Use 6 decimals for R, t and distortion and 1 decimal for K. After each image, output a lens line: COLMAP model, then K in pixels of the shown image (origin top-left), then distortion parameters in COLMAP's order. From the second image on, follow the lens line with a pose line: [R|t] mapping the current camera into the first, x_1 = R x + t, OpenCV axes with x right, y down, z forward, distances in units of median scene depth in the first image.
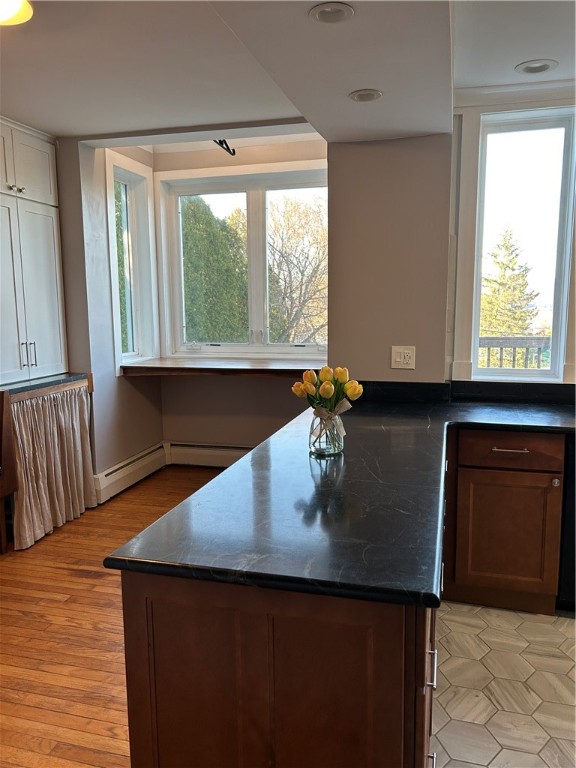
lens RADIAL K [[582.4, 0, 293.5], [0, 582.4, 386.5], [0, 0, 1]] dist [0.061870, -0.063706]
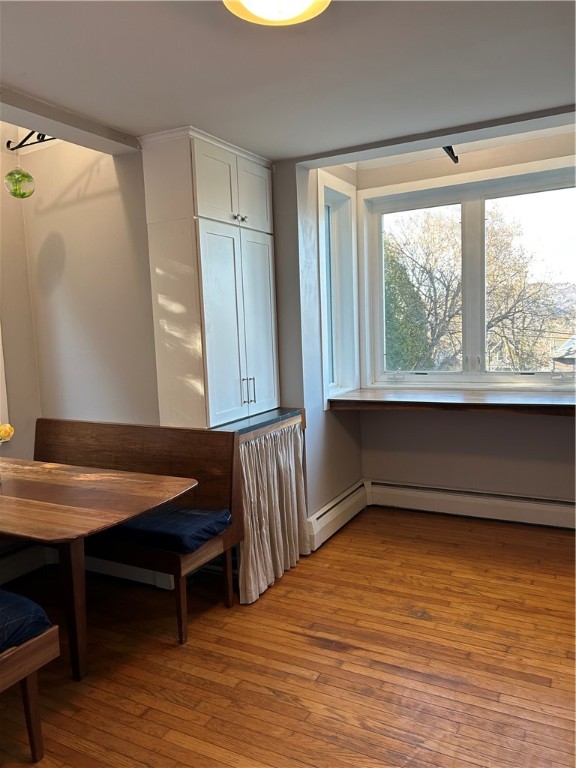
lens RADIAL K [[582.4, 0, 289.2], [0, 582.4, 383.6], [0, 0, 1]] dist [0.061870, -0.063706]
pose [[0.974102, -0.007023, -0.225999, -0.163396], [-0.000986, 0.999376, -0.035305, -0.030358], [0.226106, 0.034613, 0.973488, 0.095547]]
